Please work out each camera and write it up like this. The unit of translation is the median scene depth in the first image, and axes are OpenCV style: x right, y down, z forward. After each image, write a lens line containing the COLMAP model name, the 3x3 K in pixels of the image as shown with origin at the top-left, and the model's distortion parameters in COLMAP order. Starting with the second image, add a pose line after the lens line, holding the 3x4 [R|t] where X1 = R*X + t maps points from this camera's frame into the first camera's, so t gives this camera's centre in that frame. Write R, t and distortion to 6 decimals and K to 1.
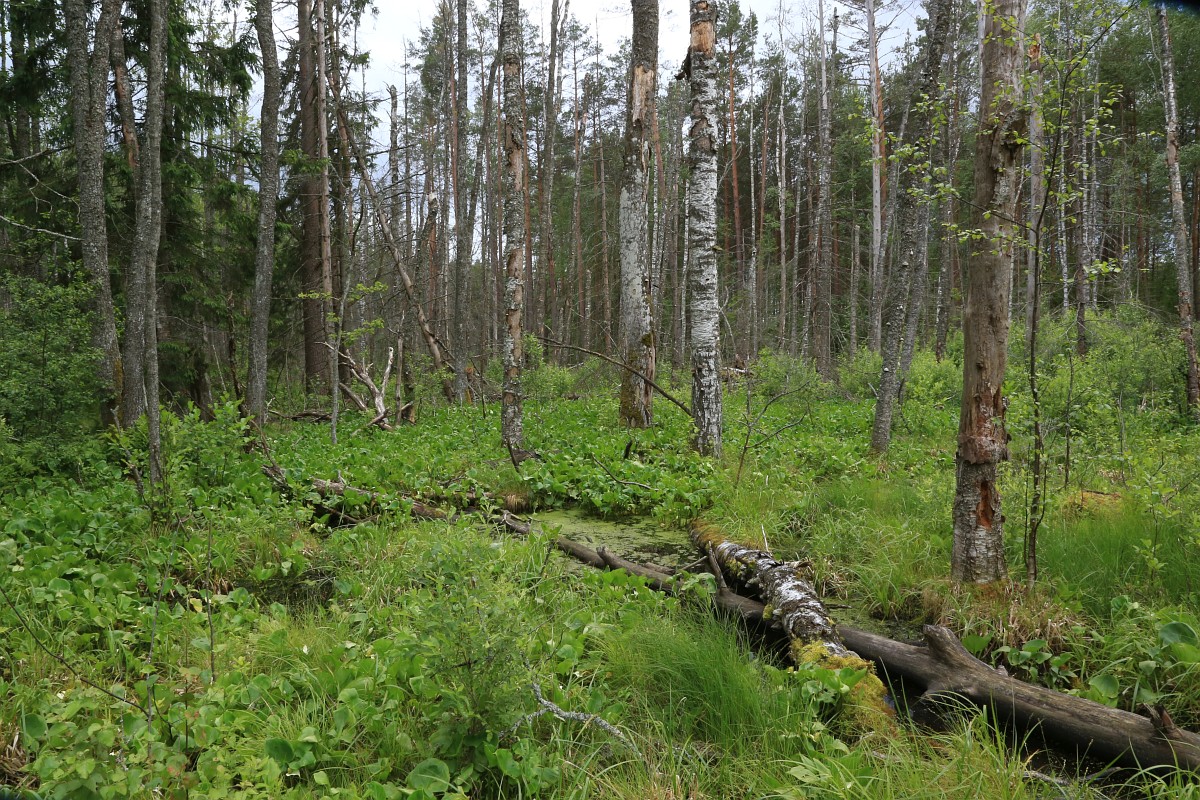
lens RADIAL K [[820.9, 0, 600.0], [0, 820.9, 400.0], [0, 0, 1]] dist [-0.131298, 0.081110]
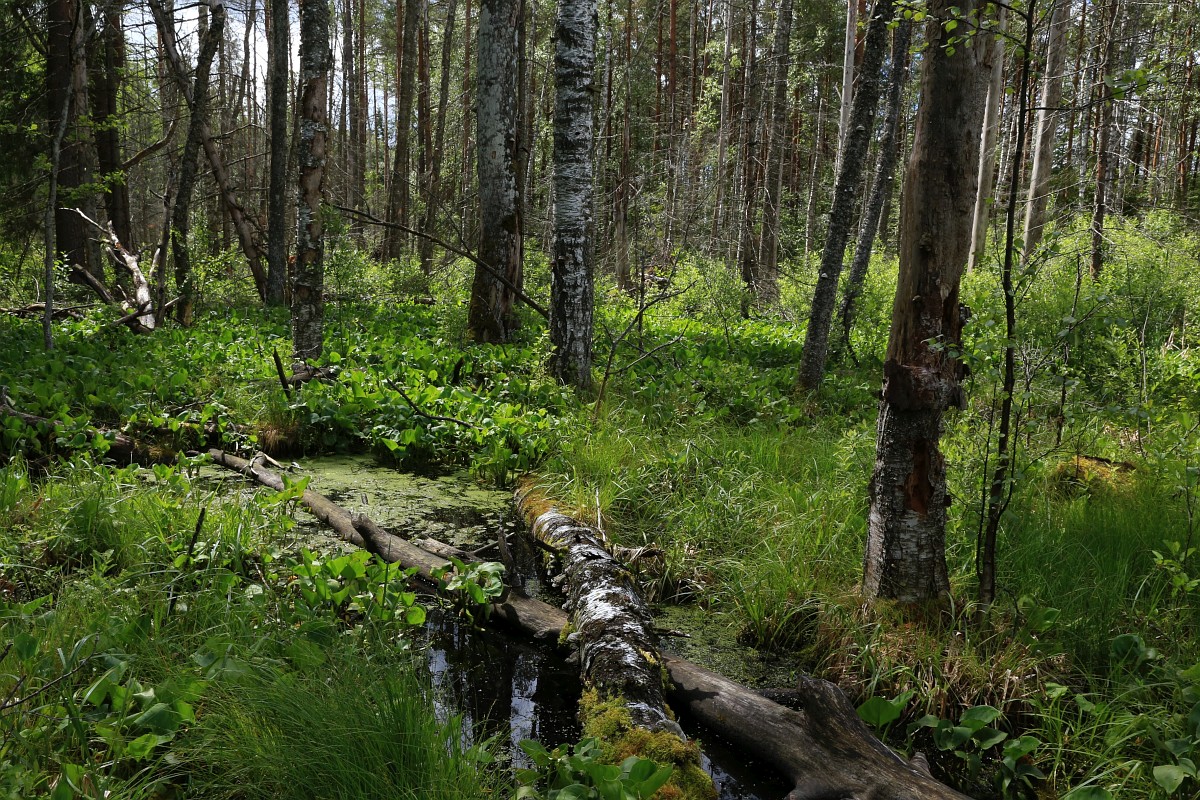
lens RADIAL K [[1013.5, 0, 600.0], [0, 1013.5, 400.0], [0, 0, 1]] dist [-0.066506, 0.116610]
pose [[0.994684, 0.035003, 0.096840, 0.079358], [-0.042945, 0.995774, 0.081180, 0.009682], [-0.093589, -0.084908, 0.991984, 0.127007]]
